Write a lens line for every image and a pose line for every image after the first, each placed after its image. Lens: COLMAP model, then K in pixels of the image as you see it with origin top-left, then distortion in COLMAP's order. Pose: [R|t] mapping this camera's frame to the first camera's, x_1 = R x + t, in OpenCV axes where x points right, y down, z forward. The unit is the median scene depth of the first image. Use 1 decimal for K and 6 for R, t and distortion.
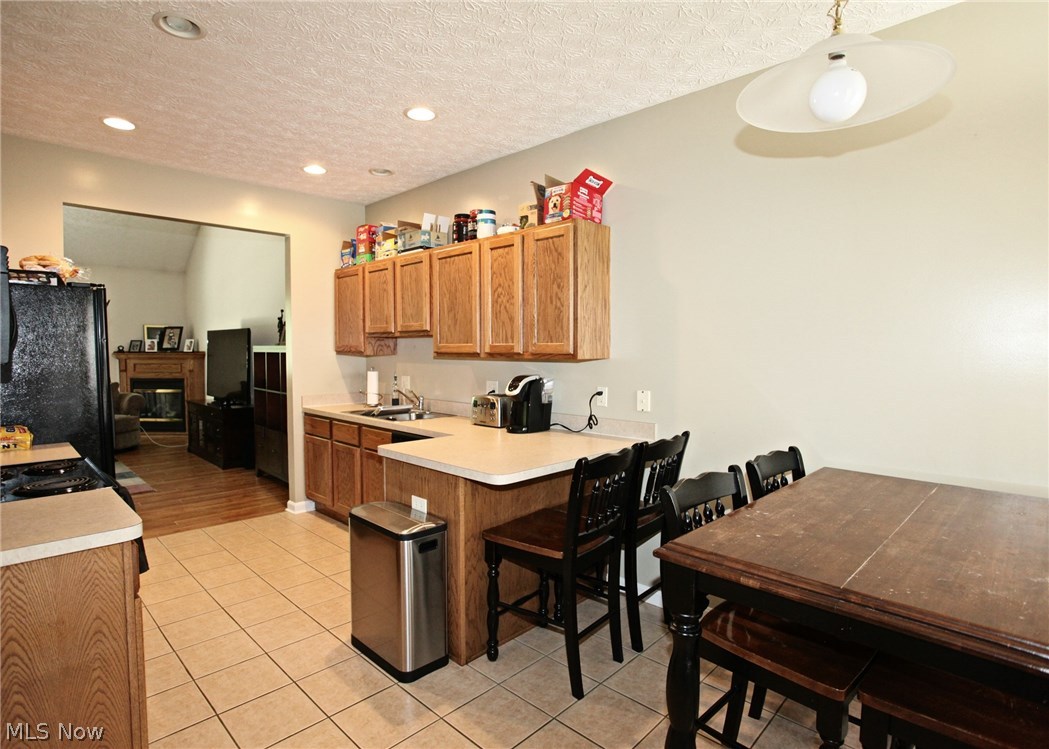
lens RADIAL K [[553.1, 0, 529.7], [0, 553.1, 373.3], [0, 0, 1]] dist [-0.072097, 0.028259]
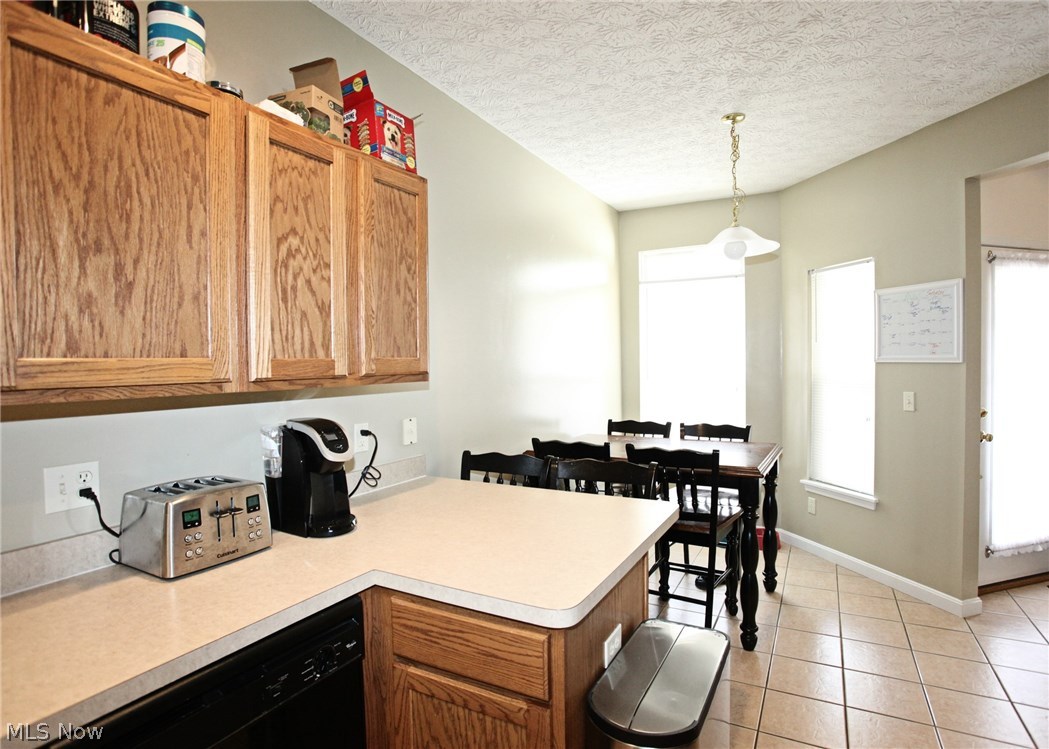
lens RADIAL K [[553.1, 0, 530.7], [0, 553.1, 374.1], [0, 0, 1]] dist [-0.072097, 0.028259]
pose [[-0.266084, -0.021680, 0.963706, -0.458695], [0.053469, 0.997876, 0.037211, -0.039563], [-0.962466, 0.061429, -0.264360, 0.786386]]
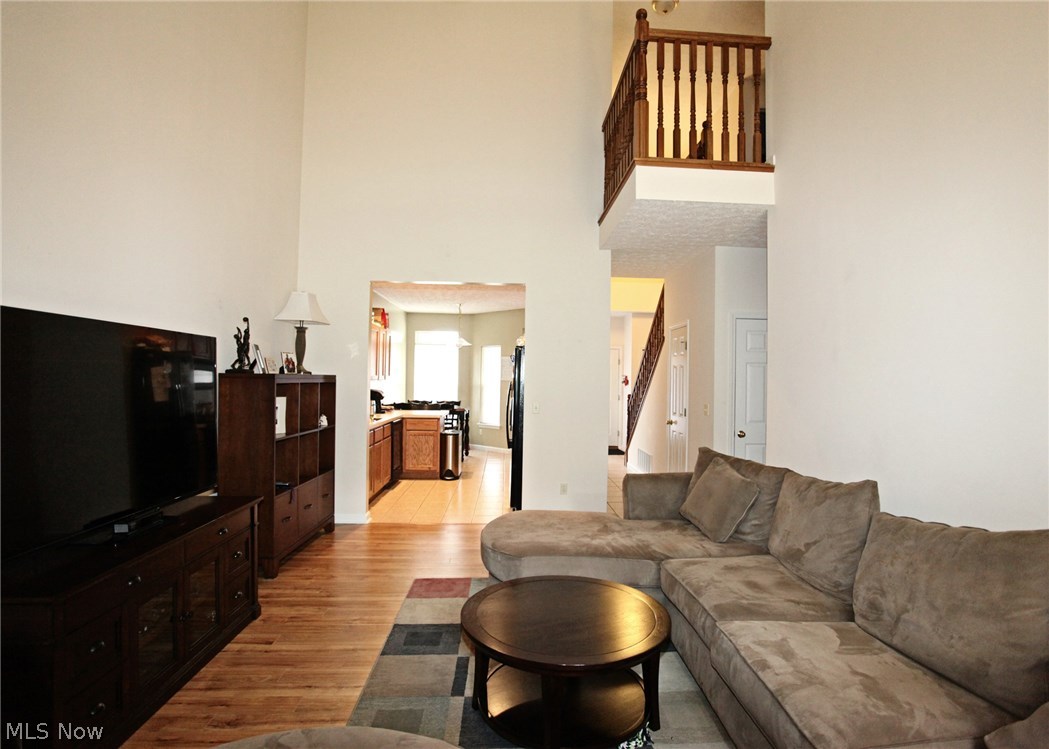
lens RADIAL K [[553.1, 0, 525.5], [0, 553.1, 377.1], [0, 0, 1]] dist [-0.072097, 0.028259]
pose [[-0.713975, -0.014233, 0.700027, -1.663148], [0.009942, 0.999487, 0.030461, -0.091827], [-0.700101, 0.028708, -0.713467, 1.791925]]
